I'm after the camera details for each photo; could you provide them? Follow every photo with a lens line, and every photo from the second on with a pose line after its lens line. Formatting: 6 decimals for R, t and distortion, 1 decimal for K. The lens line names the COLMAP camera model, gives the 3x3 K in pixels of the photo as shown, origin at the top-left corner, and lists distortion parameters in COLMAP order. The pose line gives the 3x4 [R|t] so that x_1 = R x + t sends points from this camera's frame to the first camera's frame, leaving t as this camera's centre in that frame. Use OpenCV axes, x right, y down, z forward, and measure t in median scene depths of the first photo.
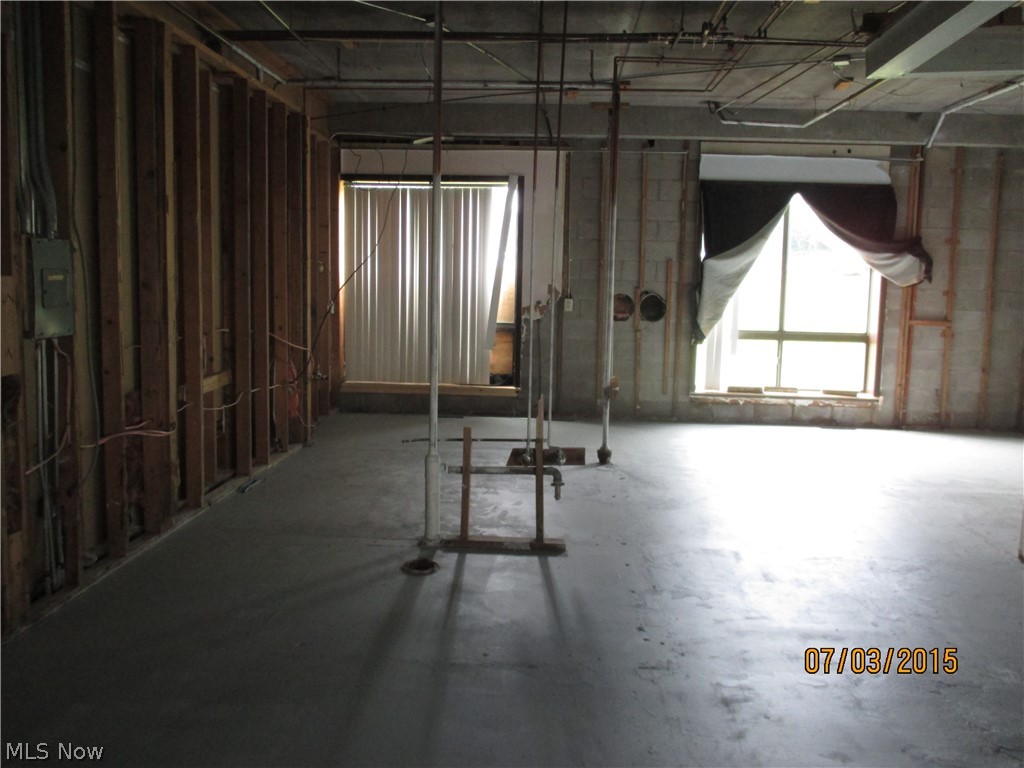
lens RADIAL K [[854.3, 0, 513.3], [0, 854.3, 378.2], [0, 0, 1]] dist [-0.033529, 0.014466]
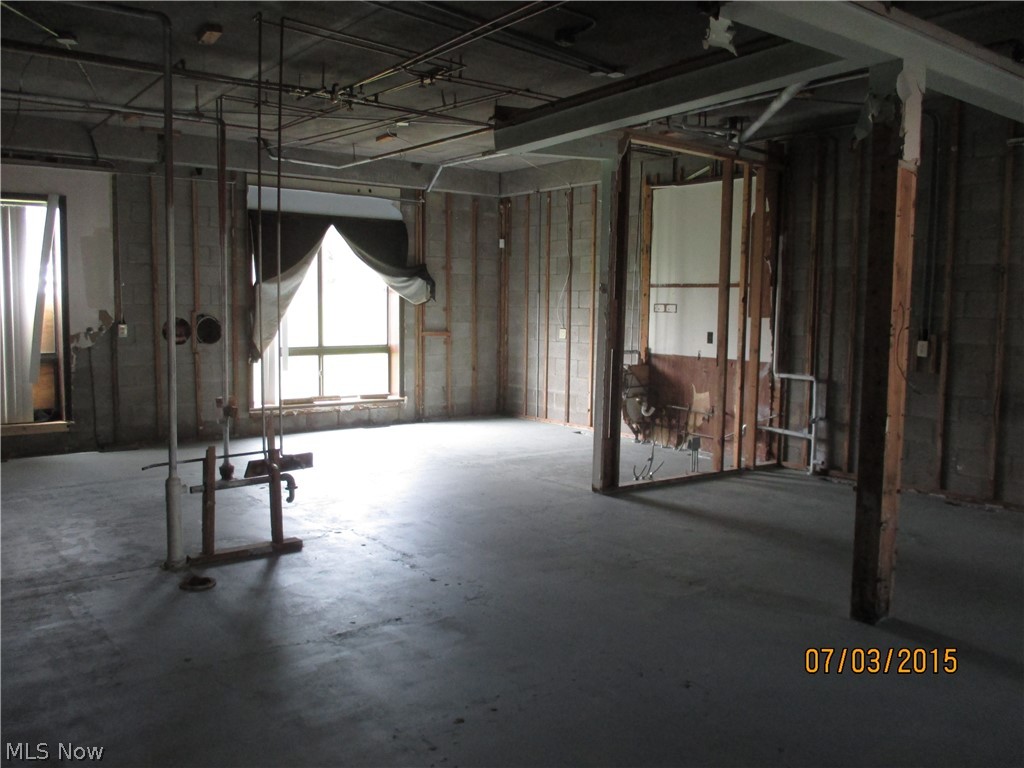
lens RADIAL K [[854.3, 0, 513.3], [0, 854.3, 384.5], [0, 0, 1]] dist [-0.033529, 0.014466]
pose [[0.764373, -0.078170, 0.640018, -0.223561], [0.088592, 0.995942, 0.015836, -0.000928], [-0.638659, 0.044596, 0.768196, -0.023024]]
